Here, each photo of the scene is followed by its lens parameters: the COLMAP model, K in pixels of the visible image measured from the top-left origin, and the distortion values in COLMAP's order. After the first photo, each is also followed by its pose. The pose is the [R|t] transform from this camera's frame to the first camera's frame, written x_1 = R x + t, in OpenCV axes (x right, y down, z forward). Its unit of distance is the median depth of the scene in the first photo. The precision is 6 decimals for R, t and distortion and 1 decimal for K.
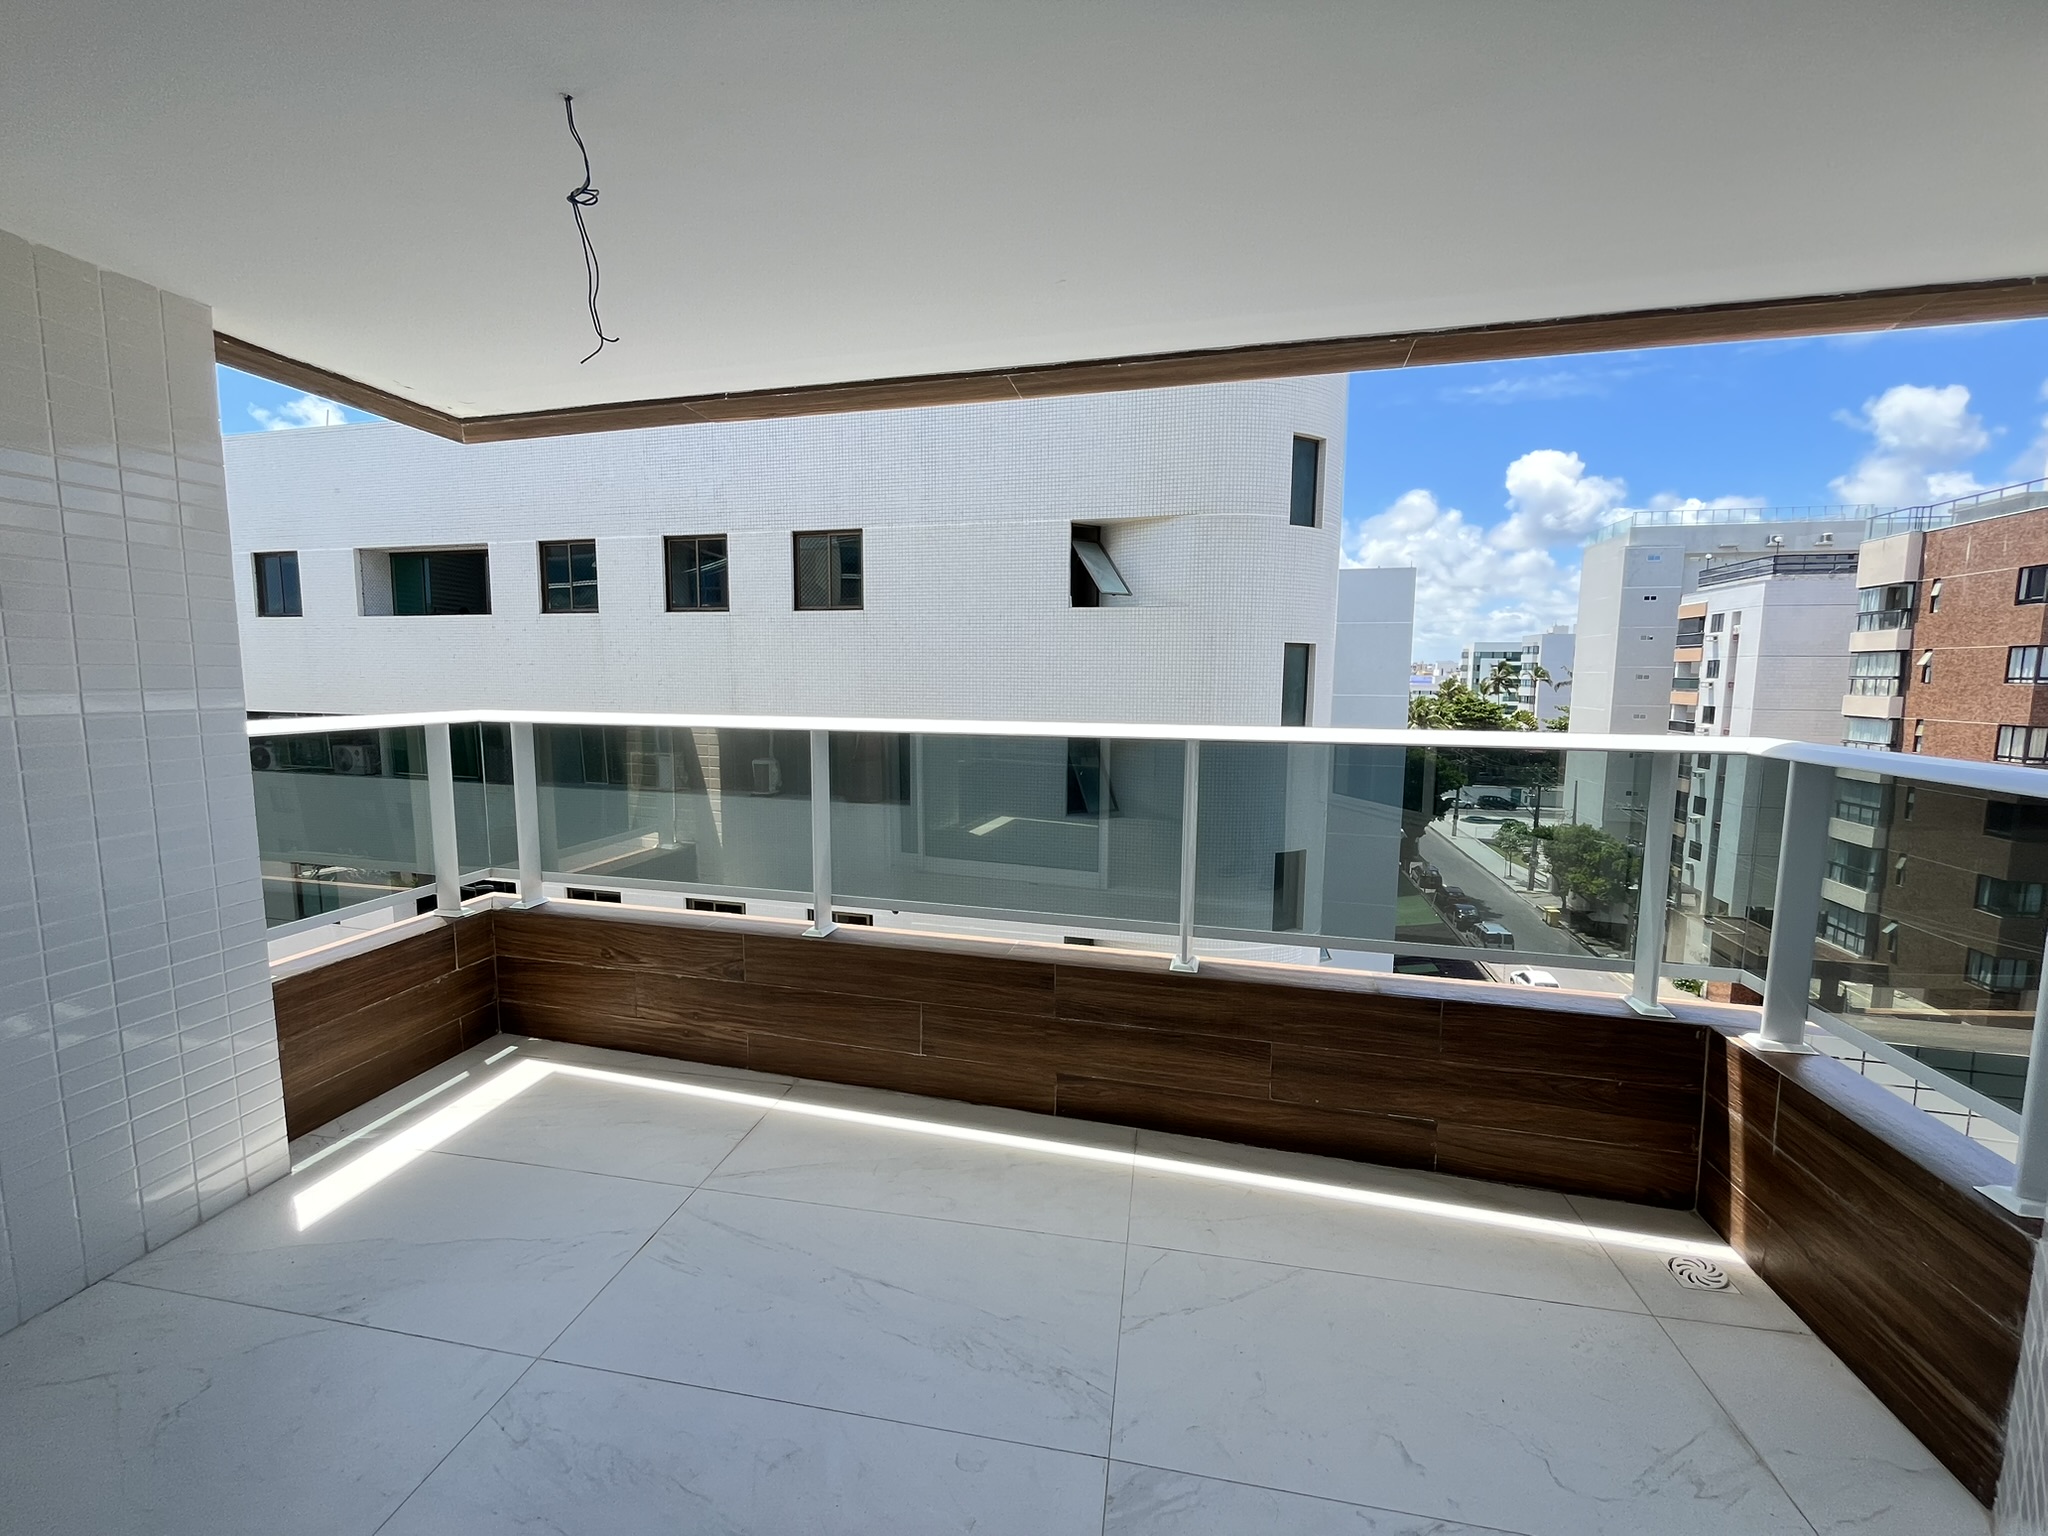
lens RADIAL K [[831.7, 0, 1017.7], [0, 831.7, 769.0], [0, 0, 1]] dist [-0.020118, -0.000012]
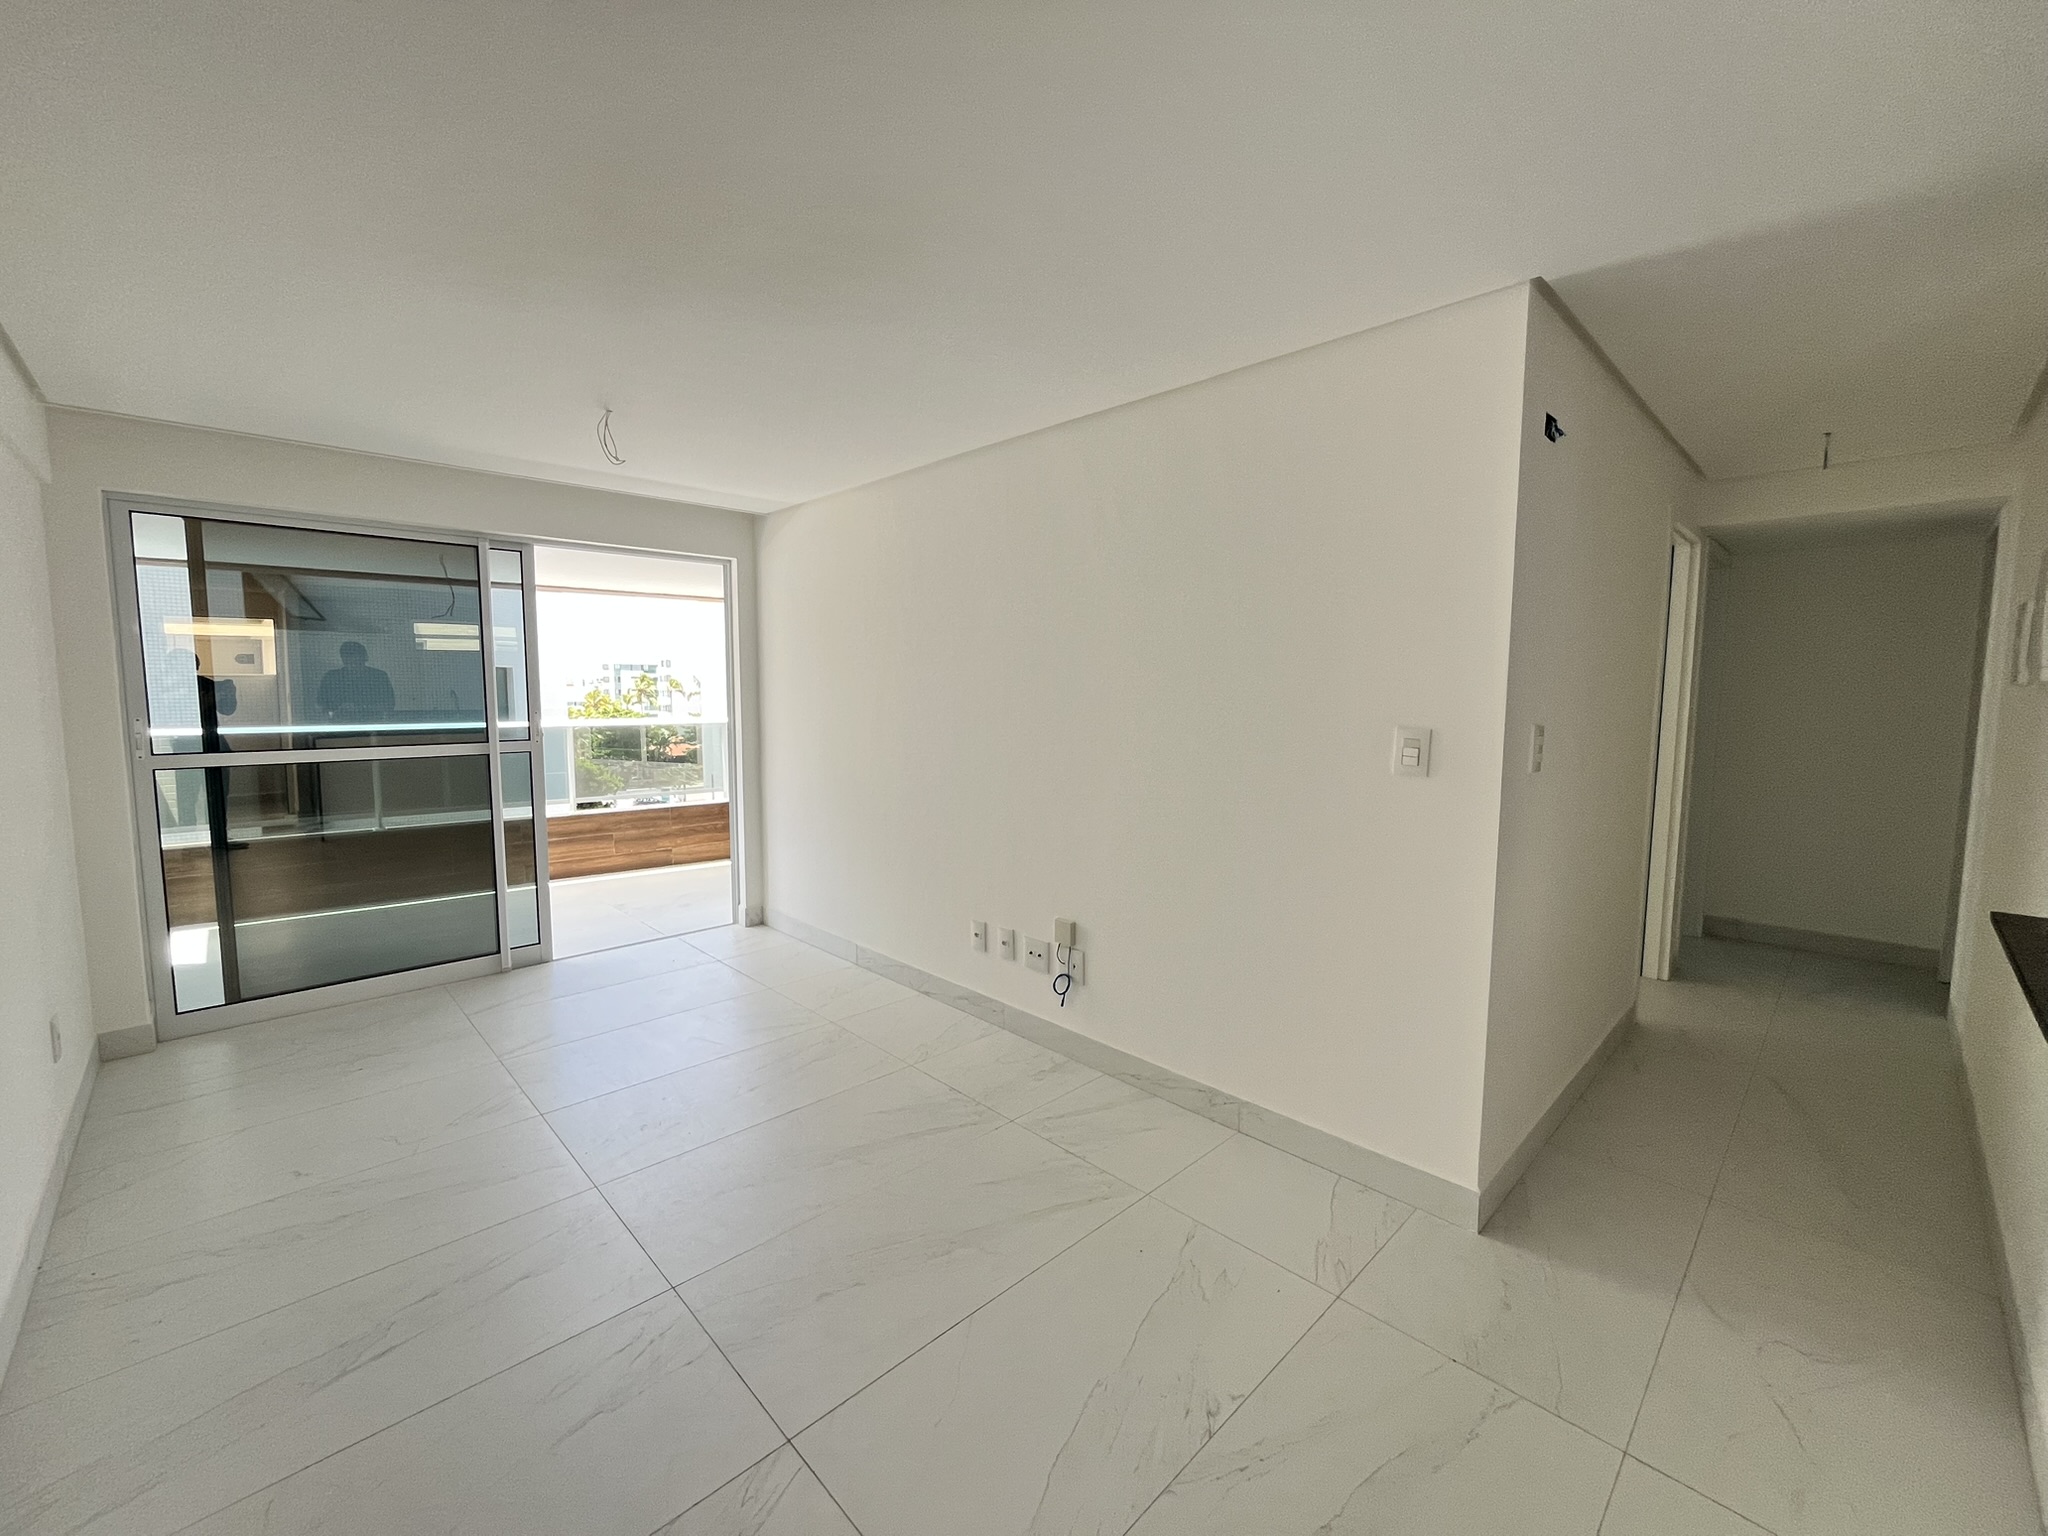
lens RADIAL K [[831.7, 0, 1017.7], [0, 831.7, 769.0], [0, 0, 1]] dist [-0.020118, -0.000012]
pose [[0.578924, -0.082137, 0.811234, -0.181841], [0.092658, 0.995096, 0.034629, 0.023405], [-0.810100, 0.055120, 0.583696, -0.275052]]
